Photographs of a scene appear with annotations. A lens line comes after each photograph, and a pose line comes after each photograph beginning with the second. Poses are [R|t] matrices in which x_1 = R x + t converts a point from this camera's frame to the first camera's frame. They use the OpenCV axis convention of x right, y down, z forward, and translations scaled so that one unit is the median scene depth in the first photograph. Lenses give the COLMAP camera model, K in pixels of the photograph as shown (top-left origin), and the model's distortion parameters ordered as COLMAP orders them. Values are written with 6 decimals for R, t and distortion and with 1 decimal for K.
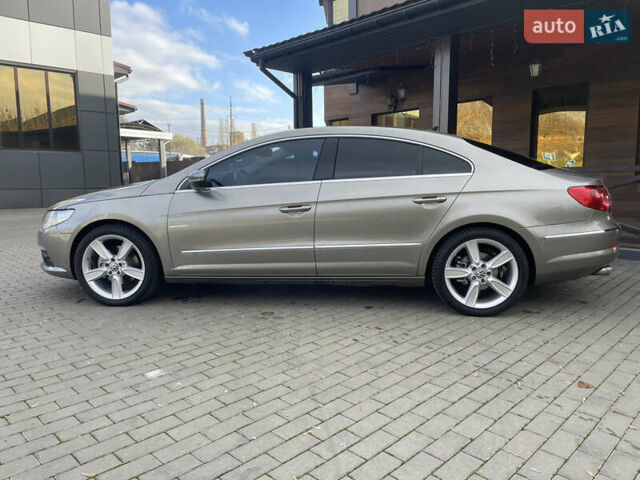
lens RADIAL K [[481.7, 0, 322.0], [0, 481.7, 235.5], [0, 0, 1]] dist [0.034687, -0.027505]
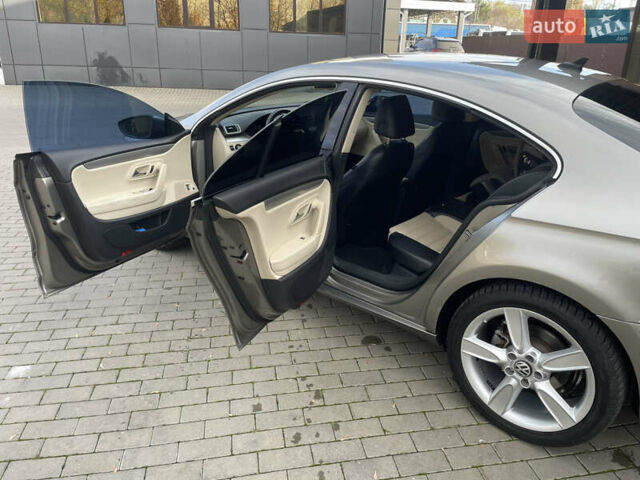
lens RADIAL K [[481.7, 0, 321.2], [0, 481.7, 241.3], [0, 0, 1]] dist [0.034687, -0.027505]
pose [[0.820702, 0.232650, -0.521845, 0.406508], [-0.094072, 0.955901, 0.278215, -0.191305], [0.563559, -0.179241, 0.806396, 0.484916]]
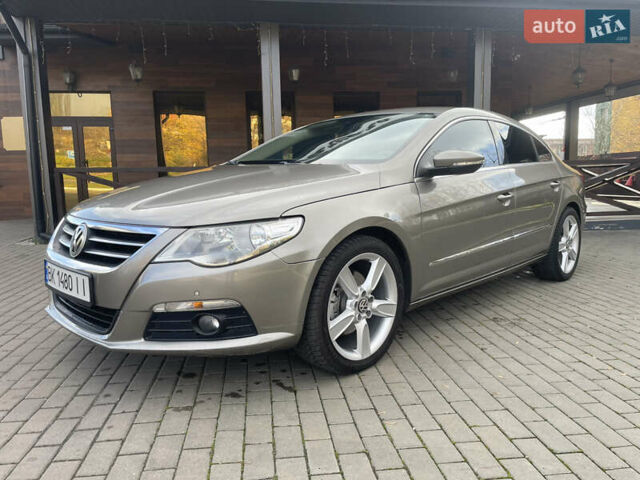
lens RADIAL K [[481.7, 0, 324.5], [0, 481.7, 242.1], [0, 0, 1]] dist [0.034687, -0.027505]
pose [[0.609127, -0.104690, 0.786133, -1.045504], [0.098643, 0.993553, 0.055879, -0.058918], [-0.786914, 0.043509, 0.615526, 0.763509]]
